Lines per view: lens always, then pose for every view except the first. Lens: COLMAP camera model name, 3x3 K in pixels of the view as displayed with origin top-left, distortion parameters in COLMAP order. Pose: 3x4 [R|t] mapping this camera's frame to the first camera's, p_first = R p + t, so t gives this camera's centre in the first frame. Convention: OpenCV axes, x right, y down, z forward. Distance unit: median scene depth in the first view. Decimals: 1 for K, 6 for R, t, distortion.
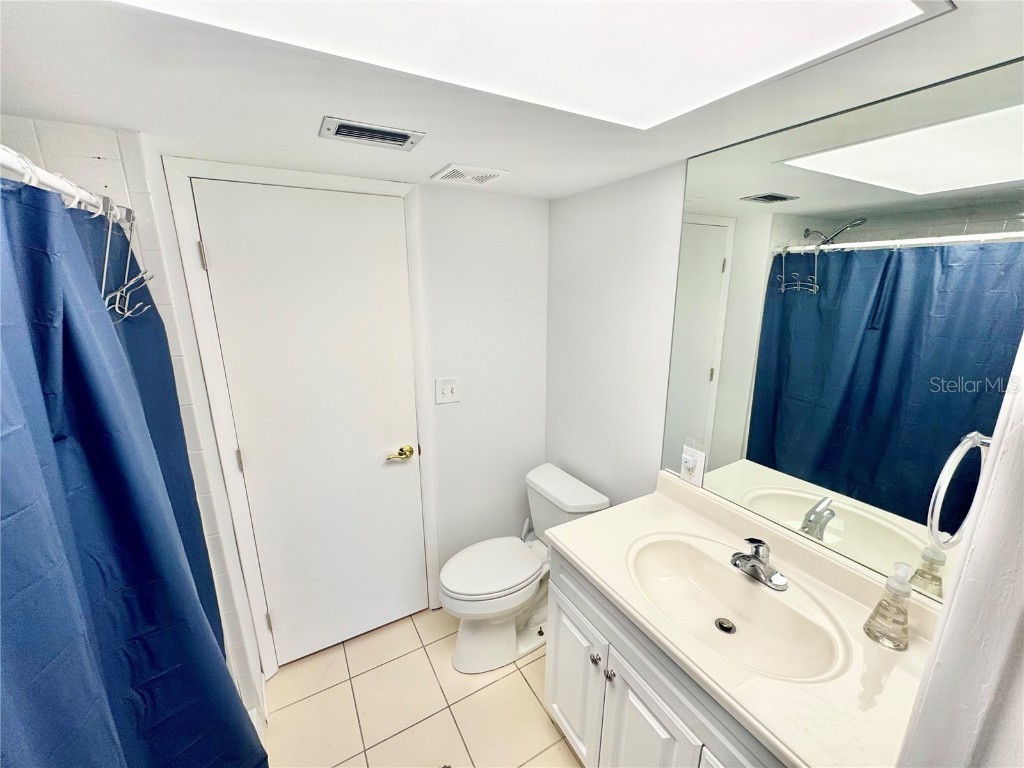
lens RADIAL K [[409.9, 0, 511.5], [0, 409.9, 386.5], [0, 0, 1]] dist [-0.004241, 0.001184]
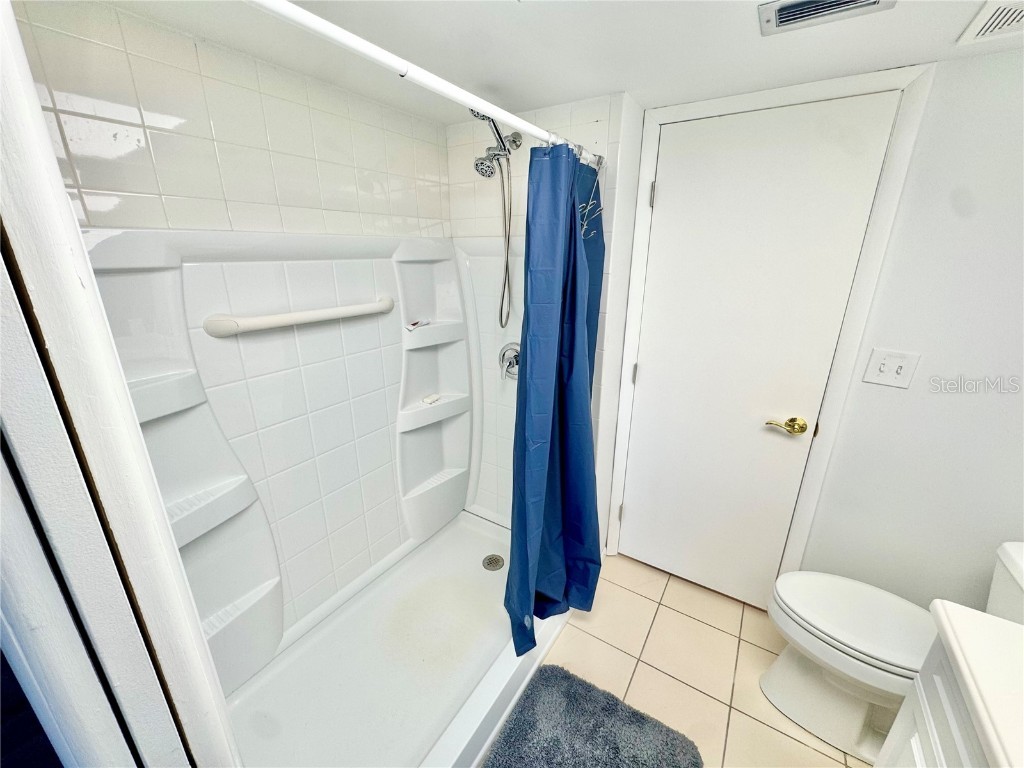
lens RADIAL K [[409.9, 0, 513.7], [0, 409.9, 383.7], [0, 0, 1]] dist [-0.004241, 0.001184]
pose [[0.468844, 0.281049, -0.837375, 0.148190], [-0.224953, 0.954760, 0.194496, 0.046635], [0.854156, 0.097181, 0.510856, 0.077133]]
